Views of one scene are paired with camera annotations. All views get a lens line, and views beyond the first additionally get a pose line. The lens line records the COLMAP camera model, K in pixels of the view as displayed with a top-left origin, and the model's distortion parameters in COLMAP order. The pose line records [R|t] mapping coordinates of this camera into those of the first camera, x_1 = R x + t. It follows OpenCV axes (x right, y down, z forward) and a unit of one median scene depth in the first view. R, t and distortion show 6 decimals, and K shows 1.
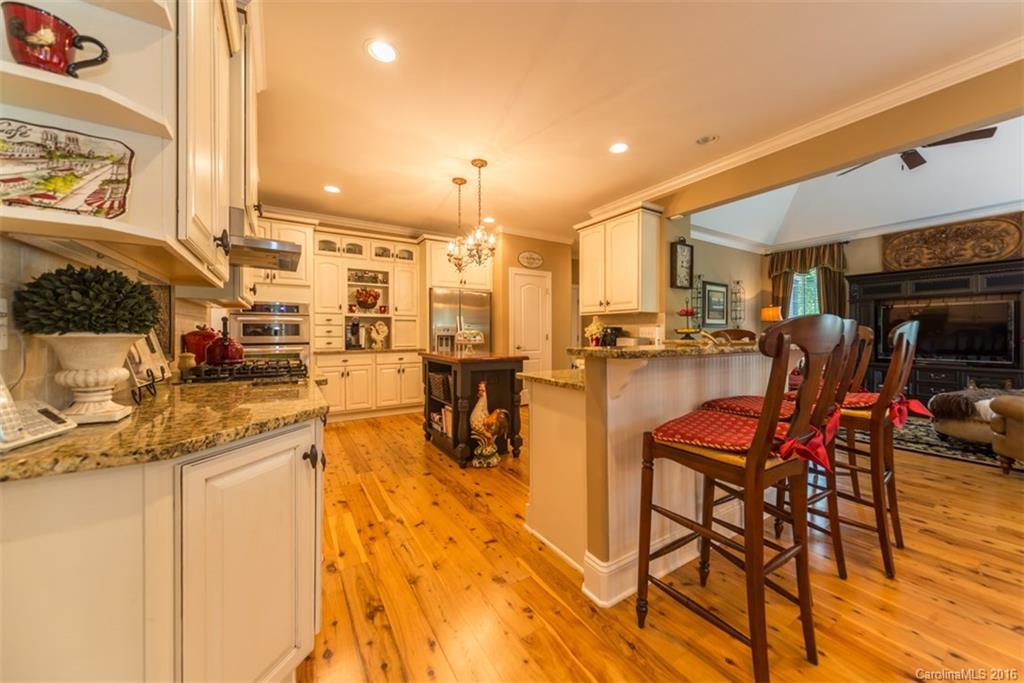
lens RADIAL K [[384.8, 0, 522.3], [0, 384.8, 339.4], [0, 0, 1]] dist [0.001358, -0.000142]
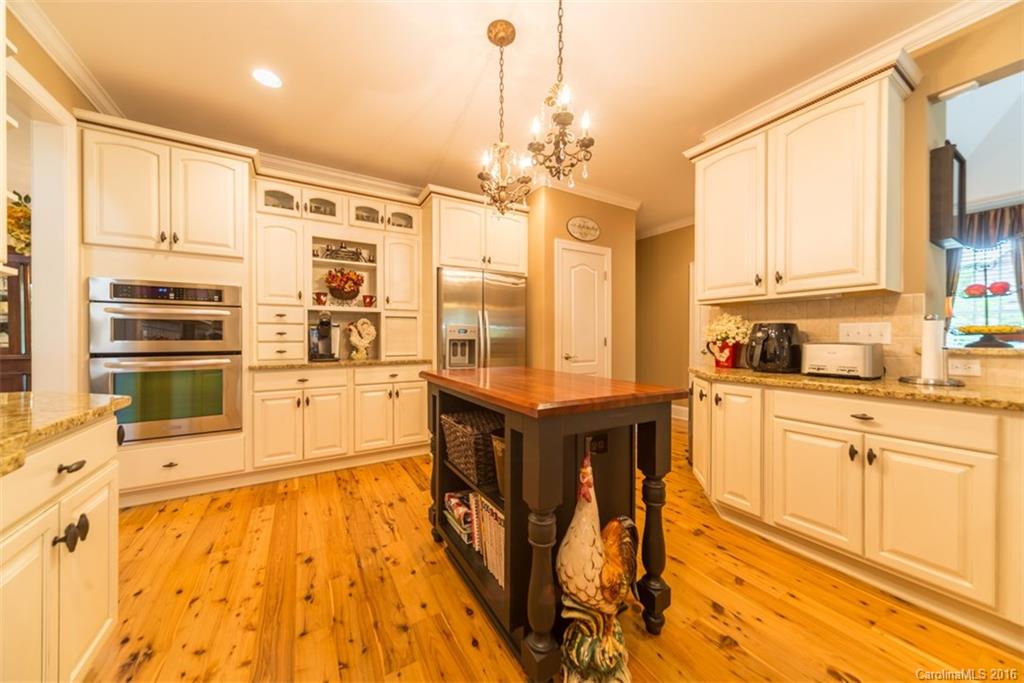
lens RADIAL K [[354.2, 0, 508.7], [0, 354.2, 341.8], [0, 0, 1]] dist [0.002144, 0.000016]
pose [[0.999785, -0.000640, -0.020726, -0.109200], [0.000520, 0.999983, -0.005802, -0.002951], [0.020729, 0.005790, 0.999768, 0.406709]]
